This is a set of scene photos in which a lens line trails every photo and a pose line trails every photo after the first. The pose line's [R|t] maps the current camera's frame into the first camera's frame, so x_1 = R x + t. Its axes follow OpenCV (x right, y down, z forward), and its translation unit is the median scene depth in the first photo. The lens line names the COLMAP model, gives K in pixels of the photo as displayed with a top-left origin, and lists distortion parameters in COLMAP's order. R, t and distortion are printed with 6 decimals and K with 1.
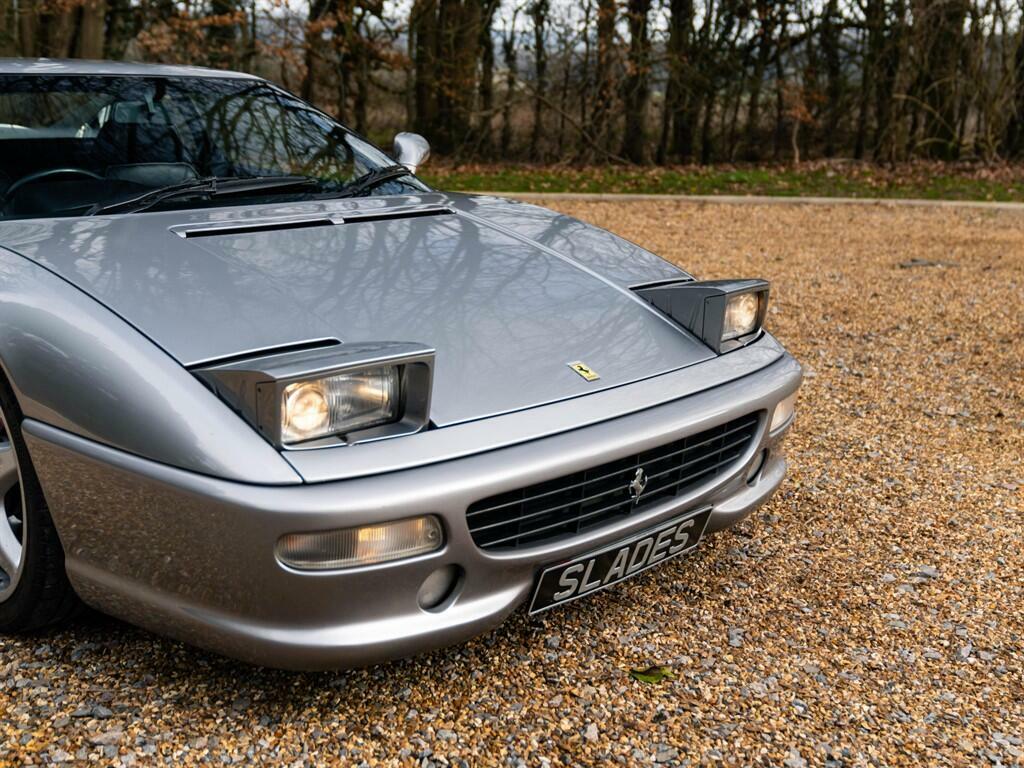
lens RADIAL K [[1148.3, 0, 540.2], [0, 1148.3, 383.8], [0, 0, 1]] dist [0.009778, 0.017203]
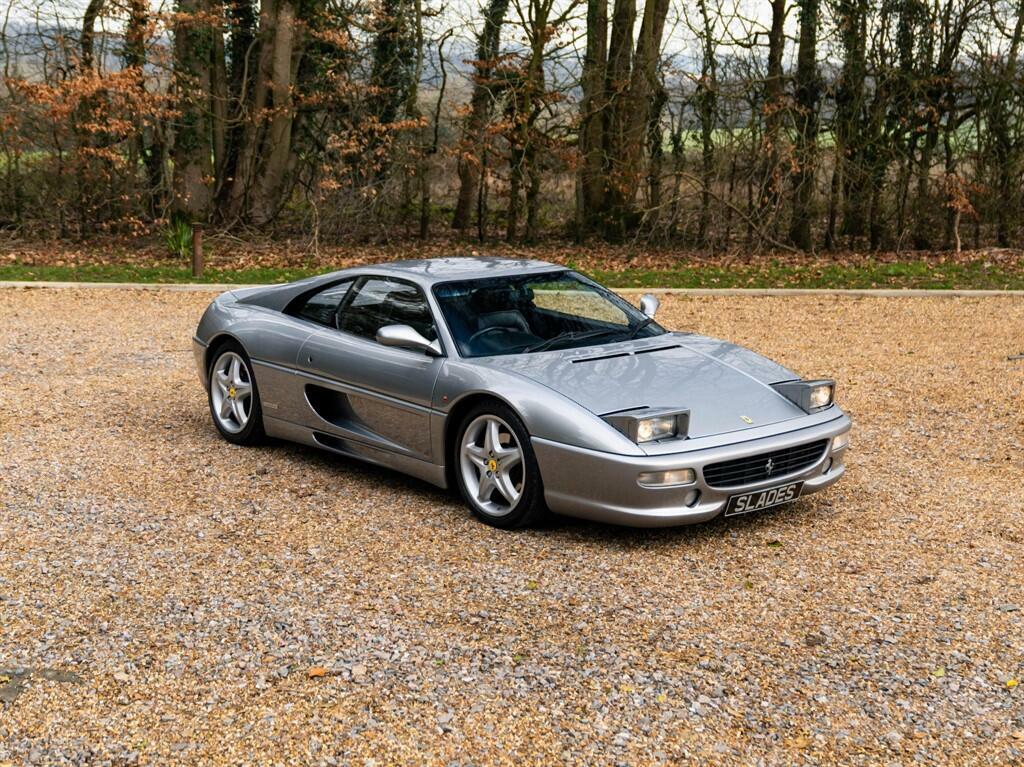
lens RADIAL K [[1572.0, 0, 512.0], [0, 1572.0, 383.5], [0, 0, 1]] dist [-0.008330, 0.072083]
pose [[0.993296, -0.002945, -0.115561, -0.058589], [-0.005287, 0.997472, -0.070870, 0.125387], [0.115477, 0.071006, 0.990769, -1.952596]]
